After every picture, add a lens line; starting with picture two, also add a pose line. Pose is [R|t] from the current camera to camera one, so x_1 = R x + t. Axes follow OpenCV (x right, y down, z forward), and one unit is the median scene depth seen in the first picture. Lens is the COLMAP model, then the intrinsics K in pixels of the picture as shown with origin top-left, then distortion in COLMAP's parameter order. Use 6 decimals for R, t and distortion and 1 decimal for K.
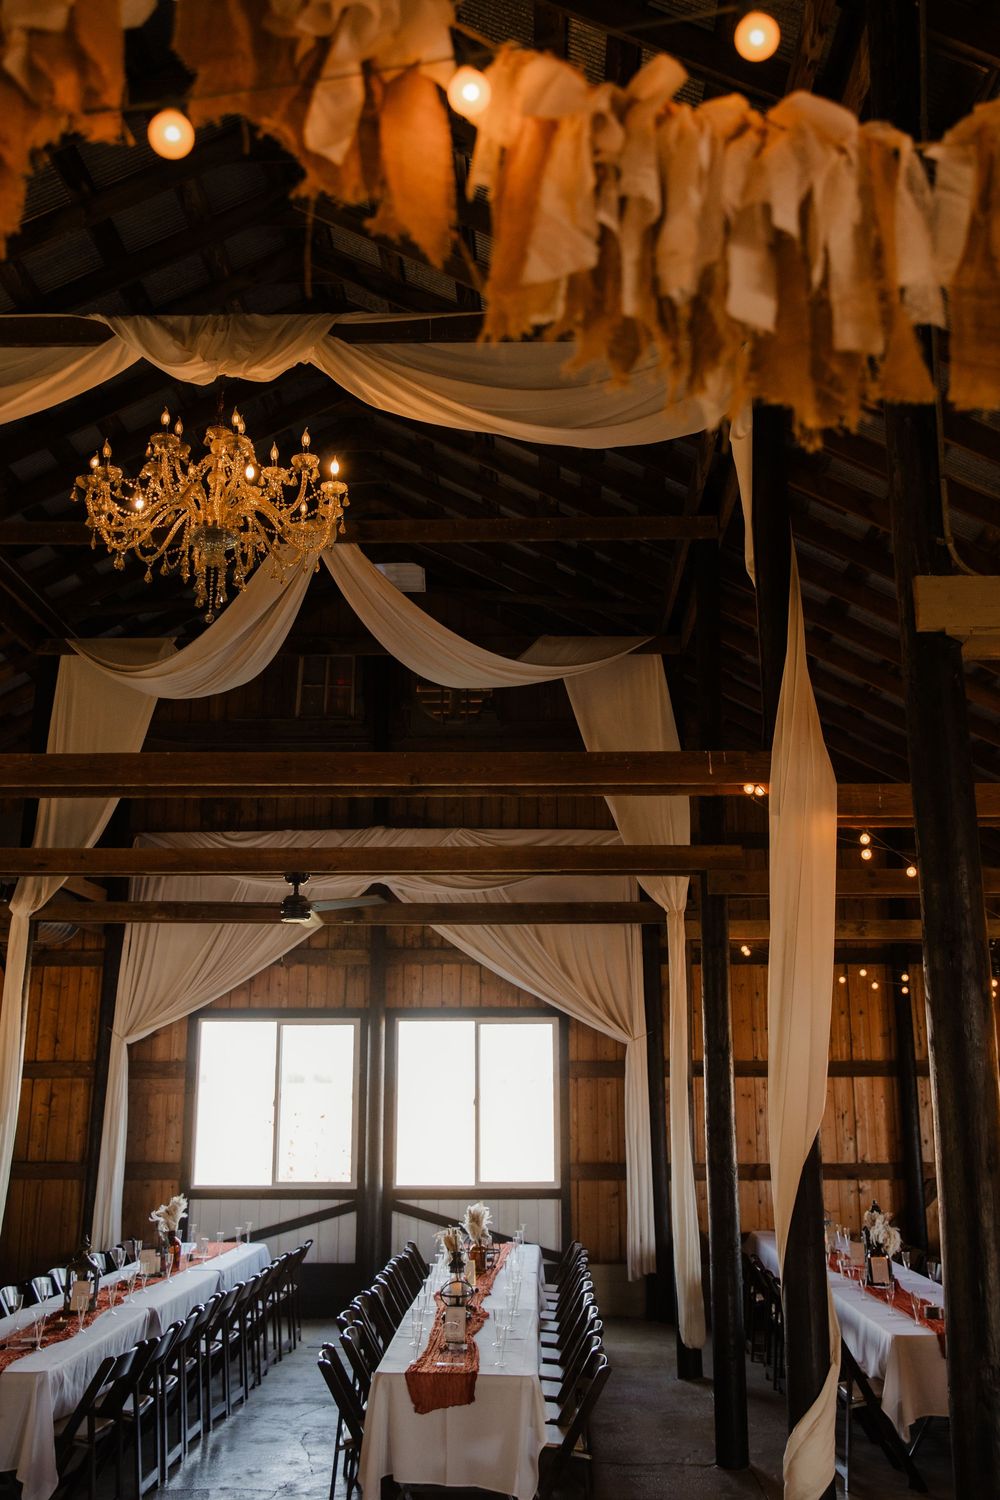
lens RADIAL K [[1341.7, 0, 508.0], [0, 1341.7, 735.8], [0, 0, 1]] dist [-0.038070, 0.042657]
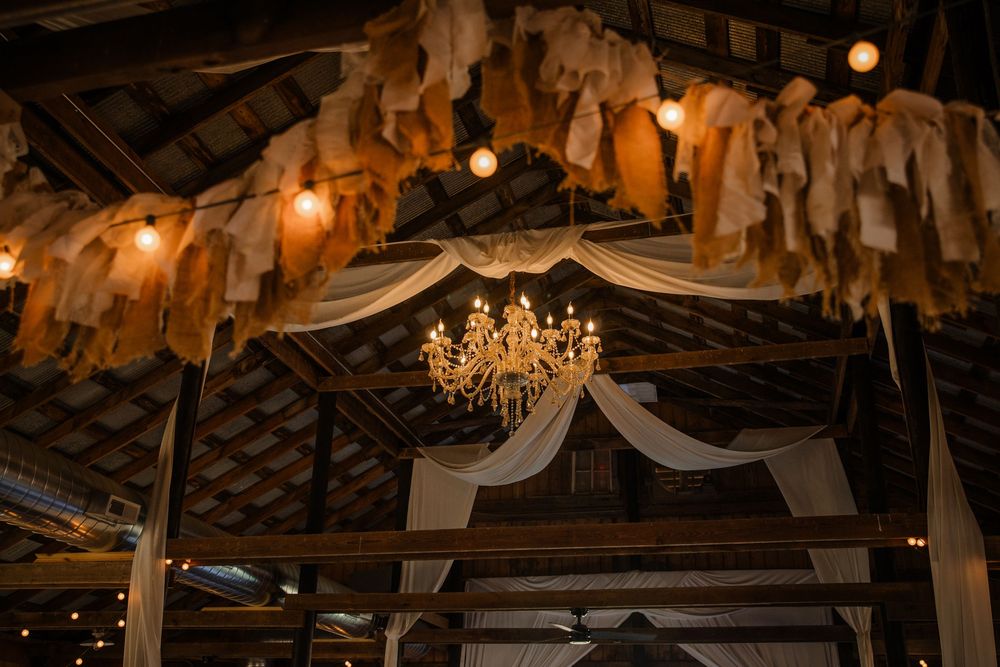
lens RADIAL K [[945.8, 0, 509.8], [0, 945.8, 332.8], [0, 0, 1]] dist [-0.014909, 0.000000]
pose [[0.975596, -0.074462, -0.206560, -0.001234], [0.040954, 0.985942, -0.161992, -0.022551], [0.215718, 0.149579, 0.964931, -0.017966]]
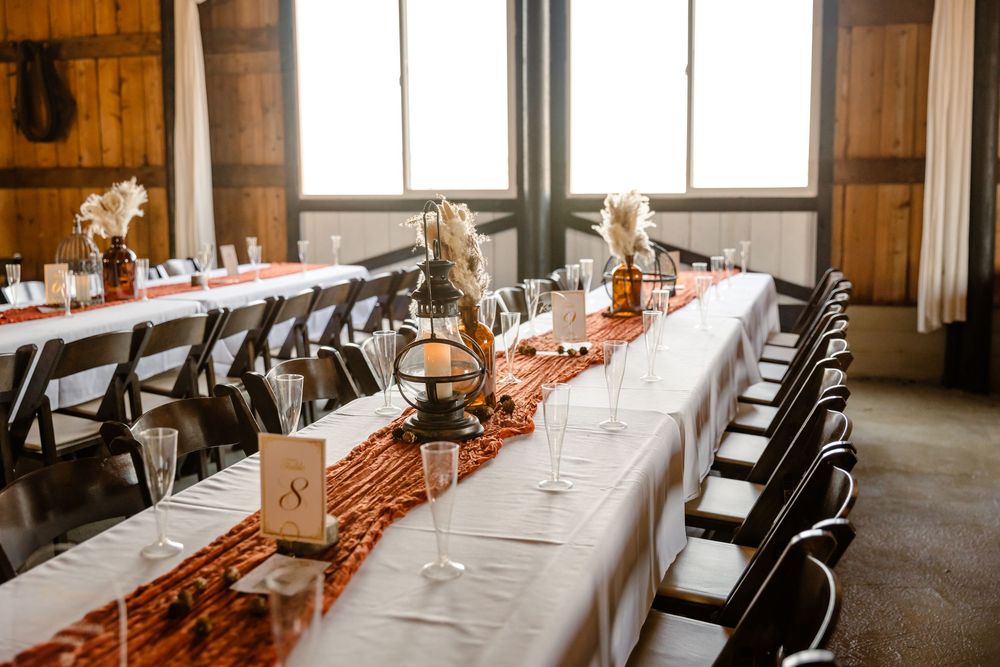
lens RADIAL K [[1185.5, 0, 495.3], [0, 1185.5, 327.7], [0, 0, 1]] dist [0.035190, 0.000000]
pose [[0.968892, 0.028069, -0.245885, 0.040654], [0.069259, 0.923093, 0.378288, 0.211988], [0.237593, -0.383551, 0.892434, 0.531638]]
